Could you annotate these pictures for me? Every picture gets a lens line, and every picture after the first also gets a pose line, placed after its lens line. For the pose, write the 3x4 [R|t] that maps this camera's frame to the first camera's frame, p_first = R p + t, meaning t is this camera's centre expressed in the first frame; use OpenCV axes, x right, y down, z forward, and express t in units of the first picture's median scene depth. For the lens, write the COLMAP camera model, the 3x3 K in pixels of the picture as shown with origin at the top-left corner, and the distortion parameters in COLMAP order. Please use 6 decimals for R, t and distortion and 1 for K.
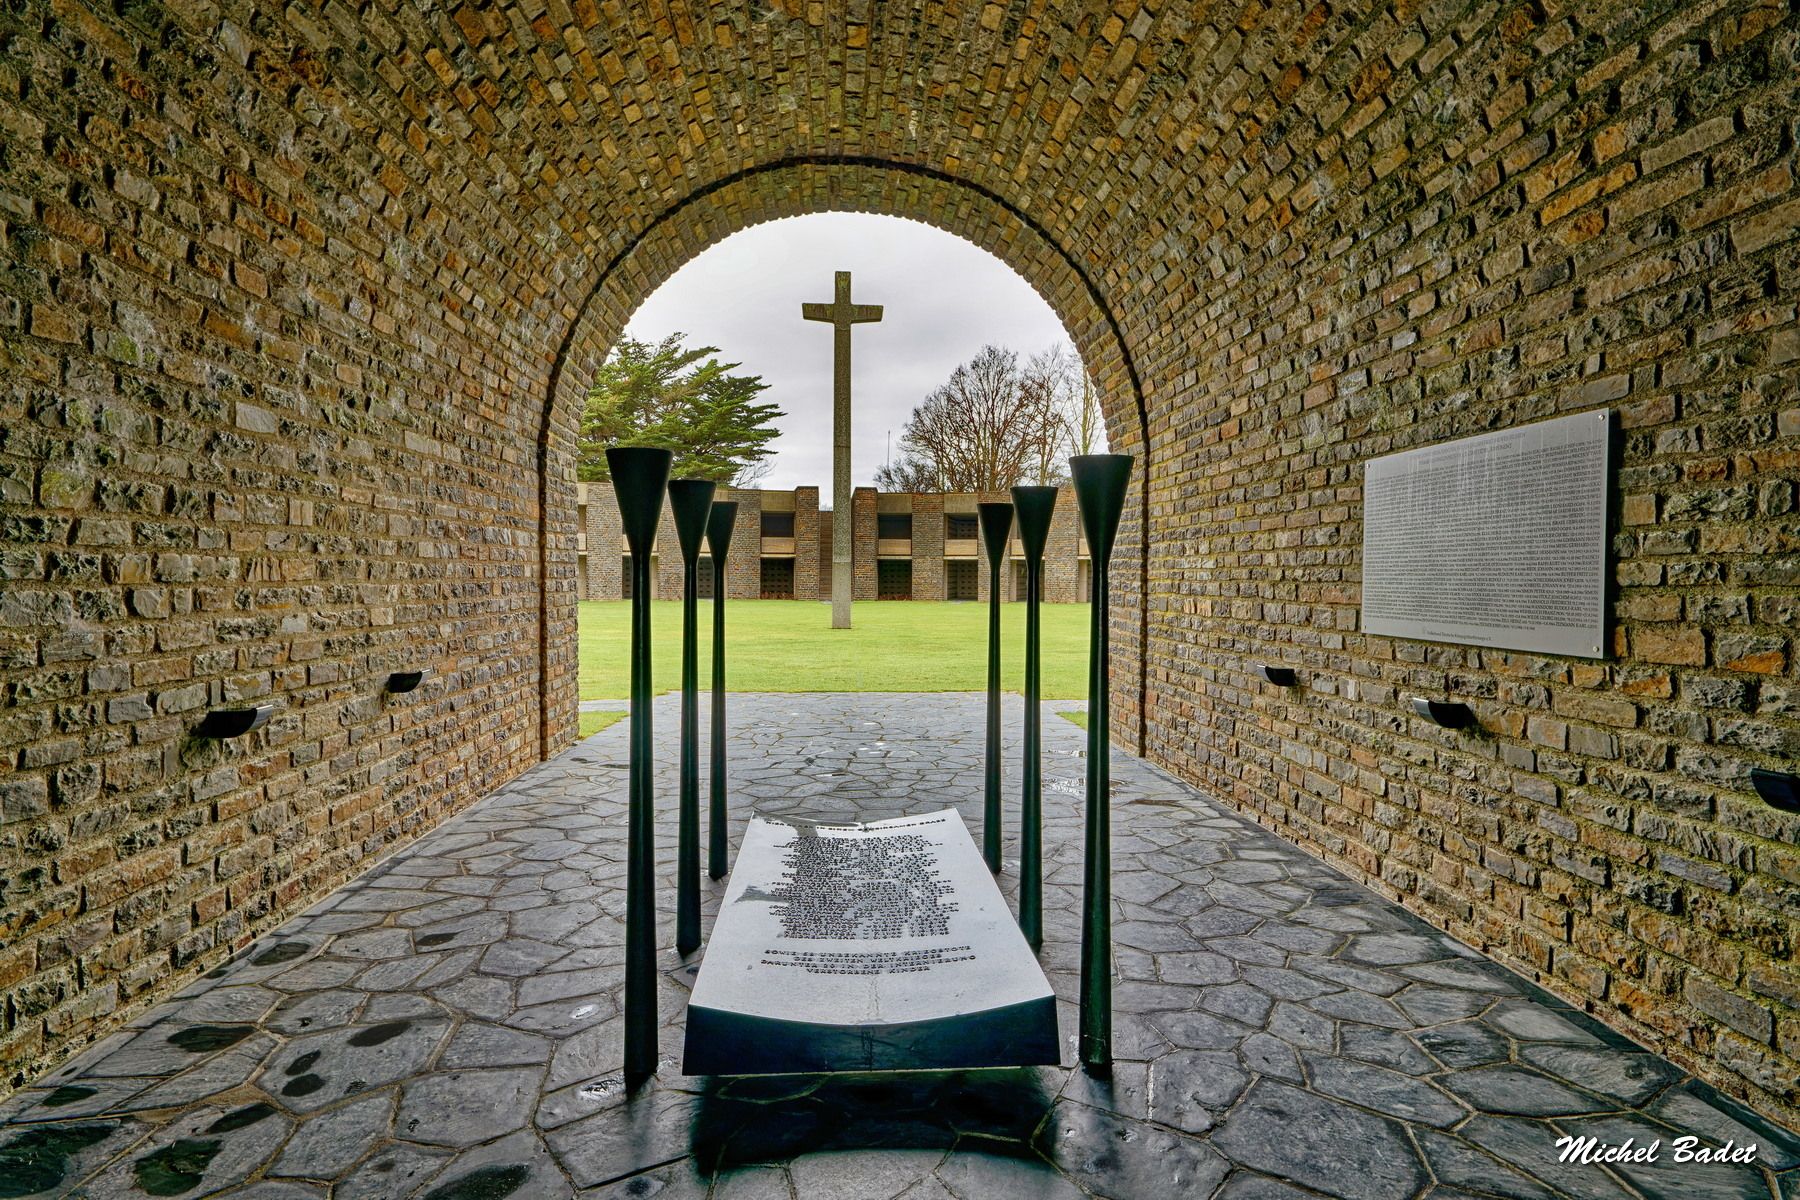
lens RADIAL K [[954.8, 0, 900.0], [0, 954.8, 600.0], [0, 0, 1]] dist [0.004501, 0.000892]
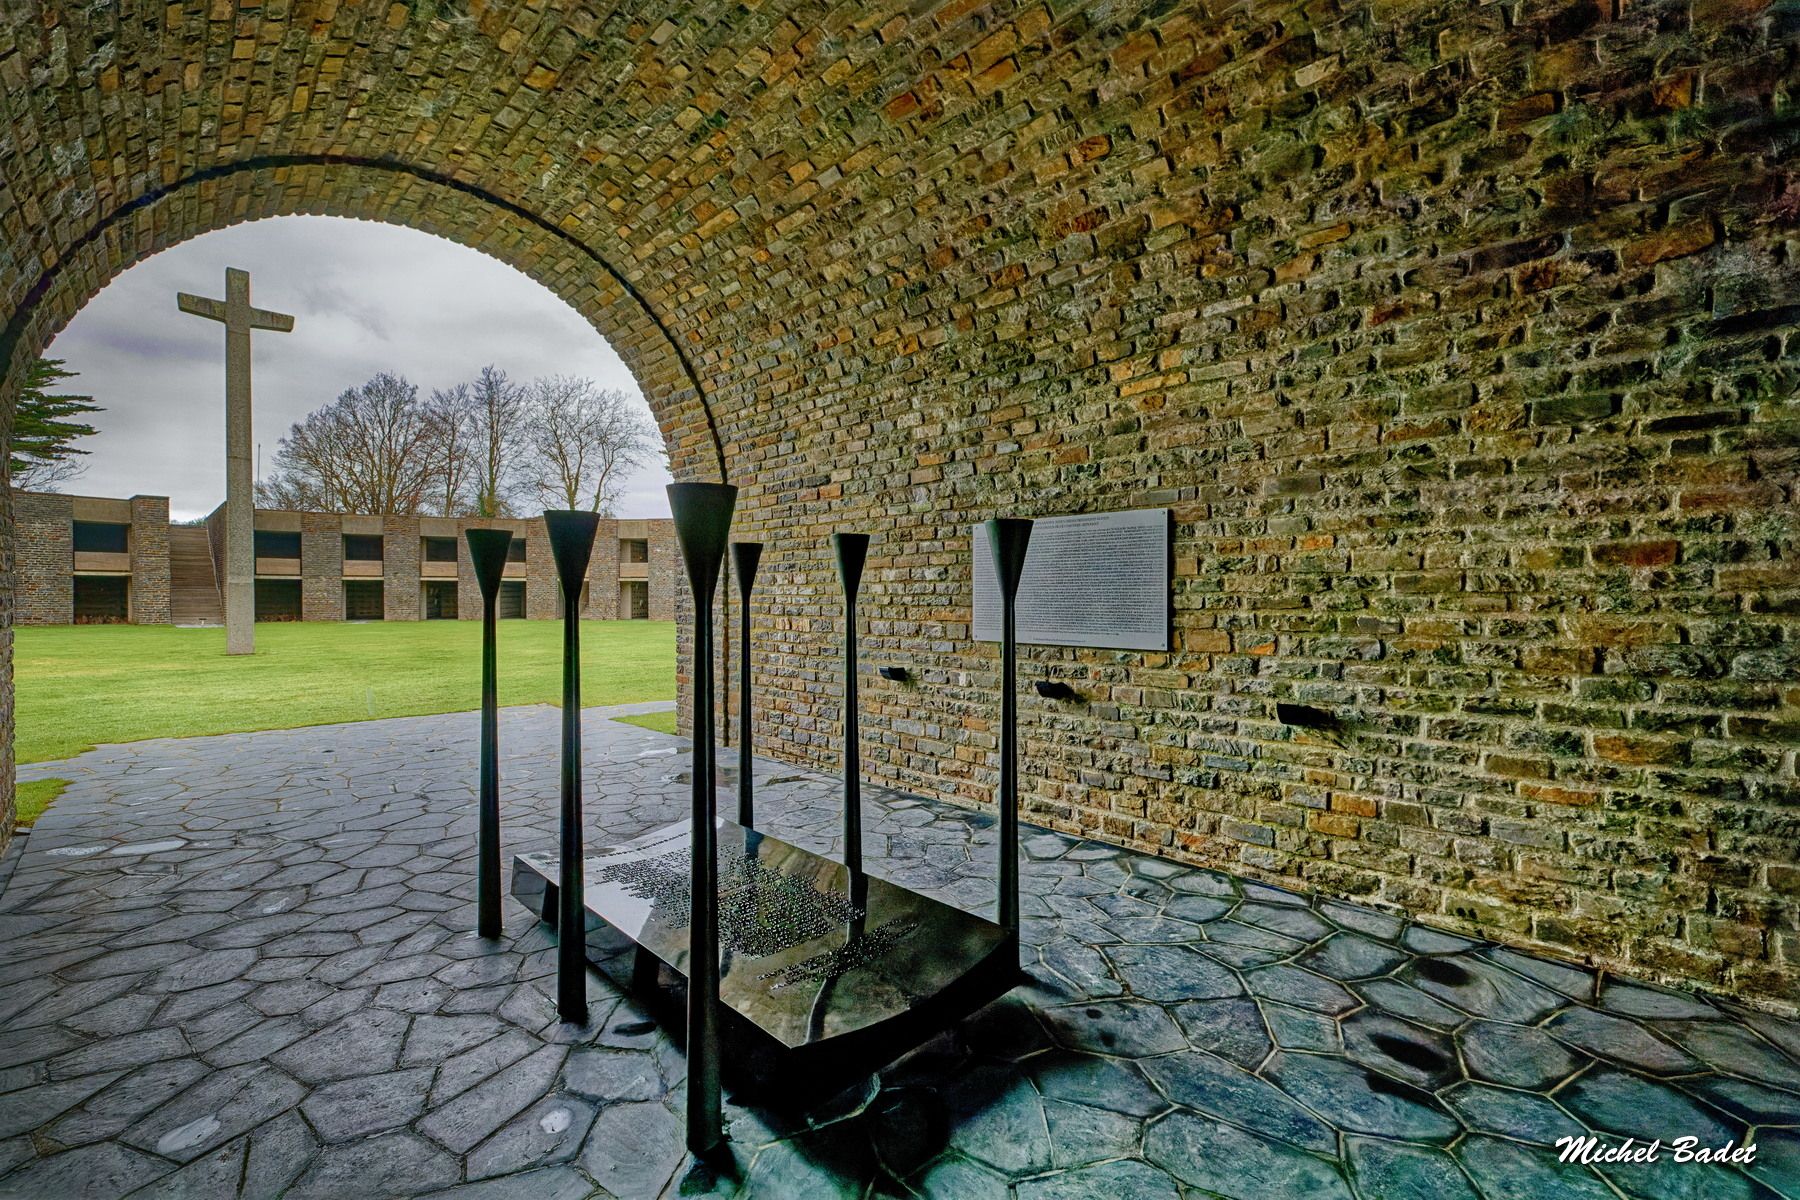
lens RADIAL K [[757.3, 0, 900.0], [0, 757.3, 600.0], [0, 0, 1]] dist [0.002034, 0.001051]
pose [[0.756833, -0.009230, 0.653544, -0.403242], [0.020563, 0.999742, -0.009695, -0.020411], [-0.653285, 0.020776, 0.756827, 0.200252]]
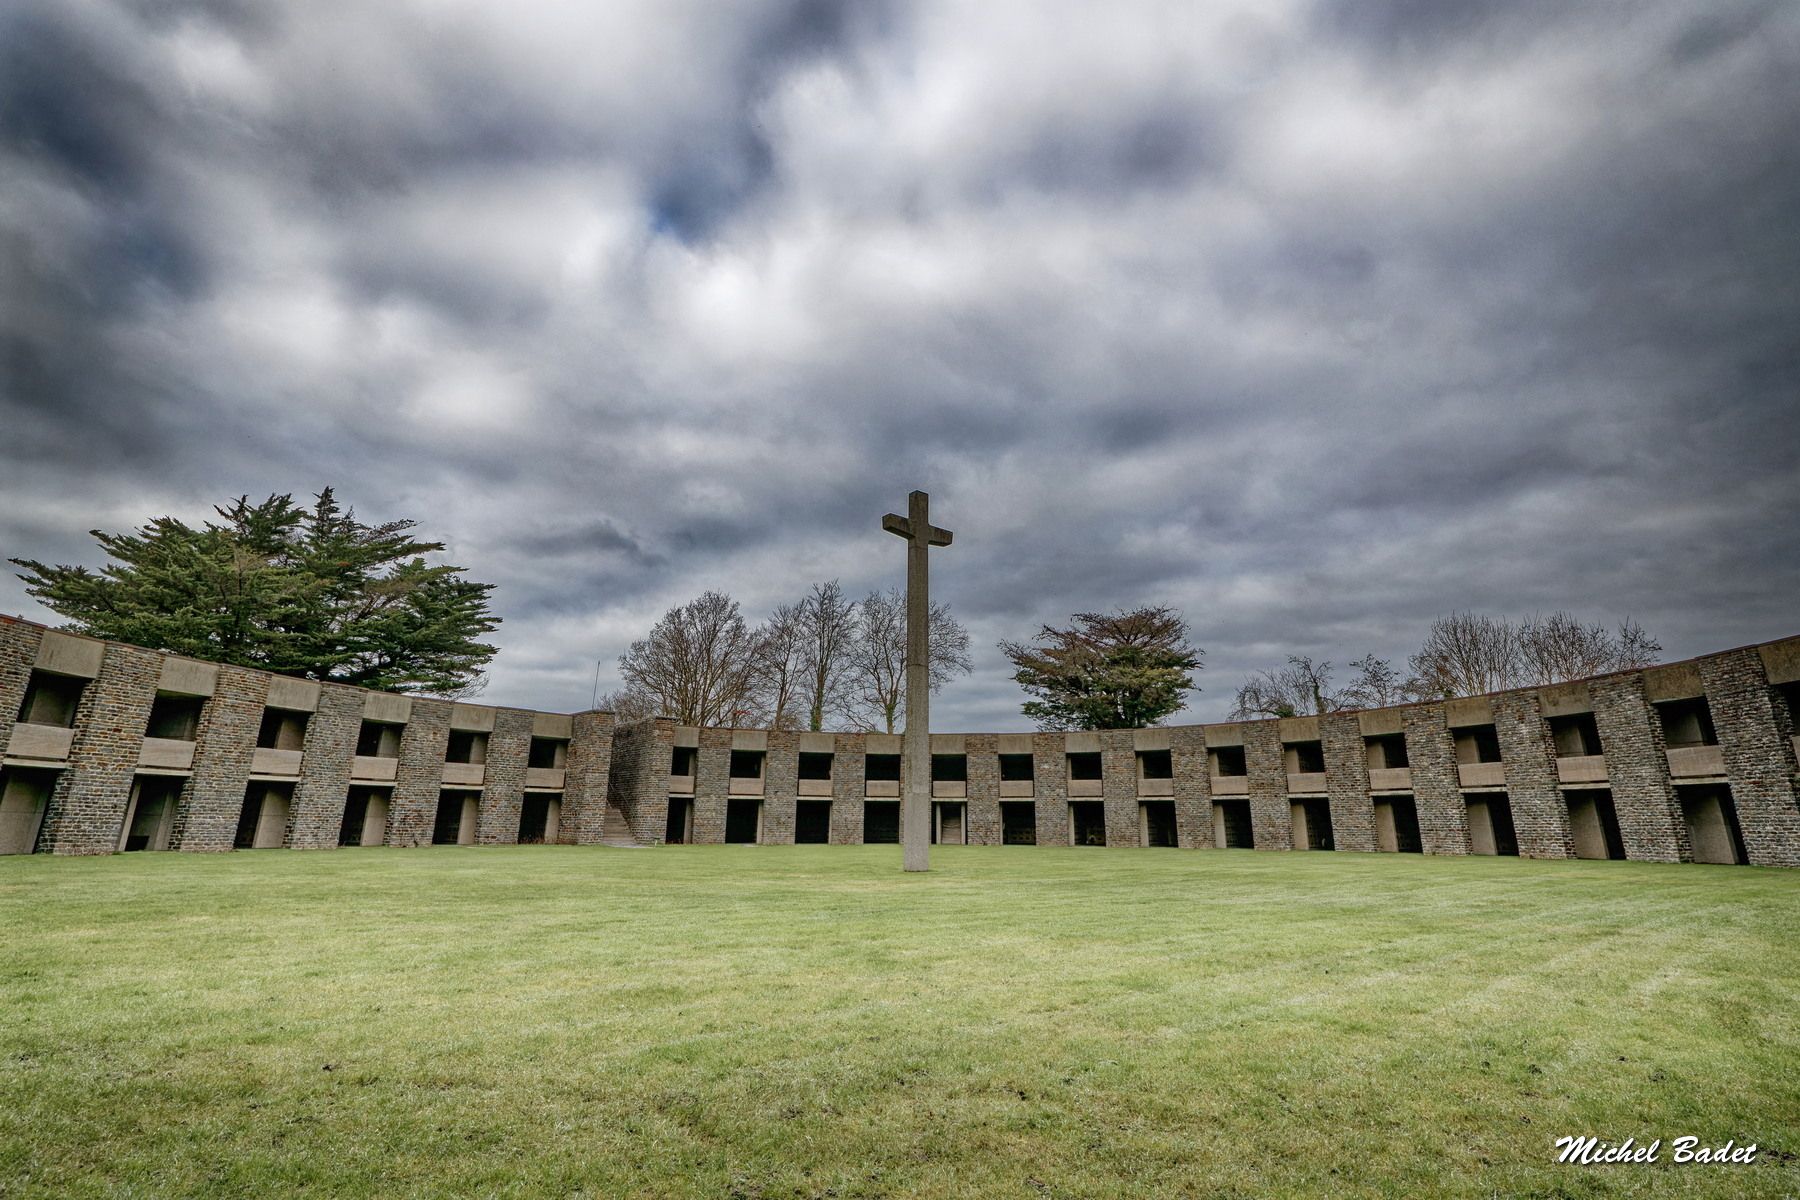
lens RADIAL K [[757.3, 0, 900.0], [0, 757.3, 600.0], [0, 0, 1]] dist [0.002034, 0.001051]
pose [[0.805130, 0.168010, 0.568804, -3.439395], [0.008283, 0.955760, -0.294031, -0.092525], [-0.593040, 0.241445, 0.768119, 3.129627]]
